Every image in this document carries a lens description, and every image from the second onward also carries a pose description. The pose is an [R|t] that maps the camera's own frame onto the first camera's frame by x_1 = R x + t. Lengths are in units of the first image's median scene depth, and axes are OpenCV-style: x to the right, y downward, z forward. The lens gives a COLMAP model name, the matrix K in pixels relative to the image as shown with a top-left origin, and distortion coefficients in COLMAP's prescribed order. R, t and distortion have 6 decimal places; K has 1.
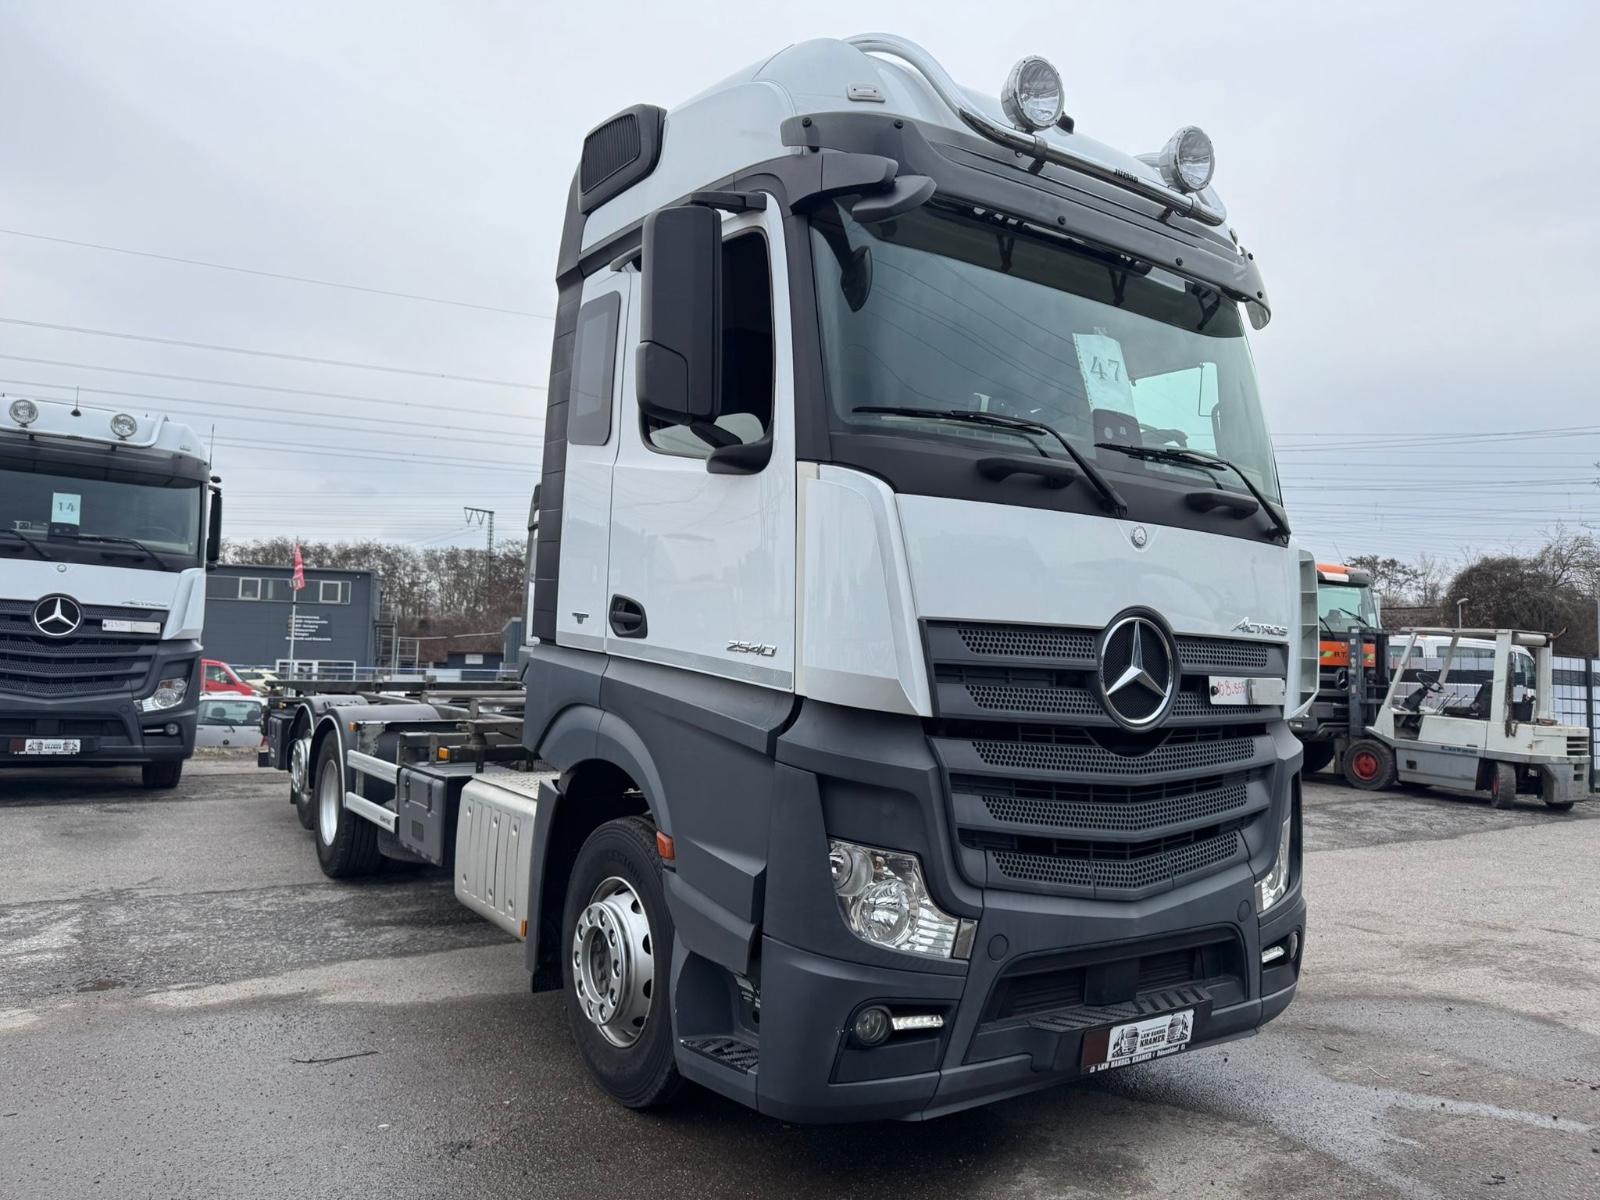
lens RADIAL K [[1099.0, 0, 803.9], [0, 1099.0, 597.0], [0, 0, 1]] dist [-0.018639, -0.026341]
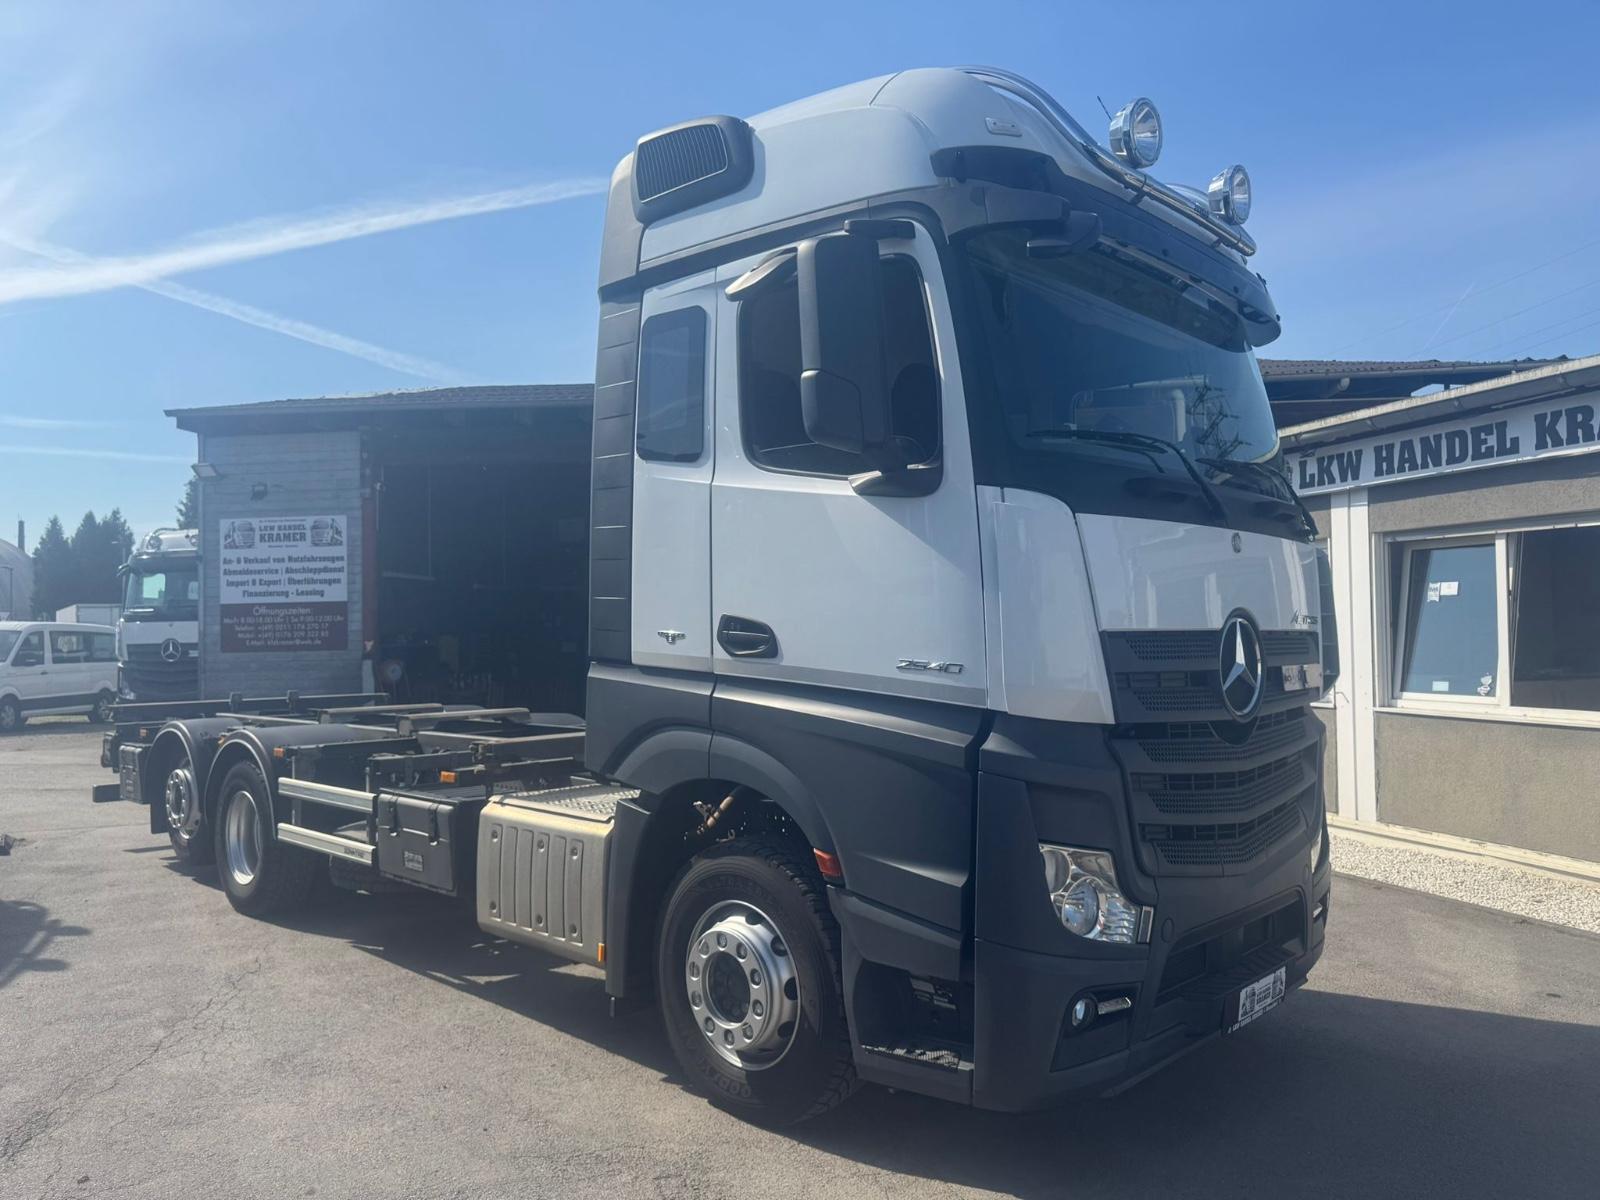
lens RADIAL K [[1099.0, 0, 793.0], [0, 1099.0, 595.4], [0, 0, 1]] dist [-0.018639, -0.026341]
pose [[0.980778, -0.038493, 0.191292, -0.330340], [0.035534, 0.999190, 0.018874, -0.038717], [-0.191864, -0.011714, 0.981352, 0.009252]]
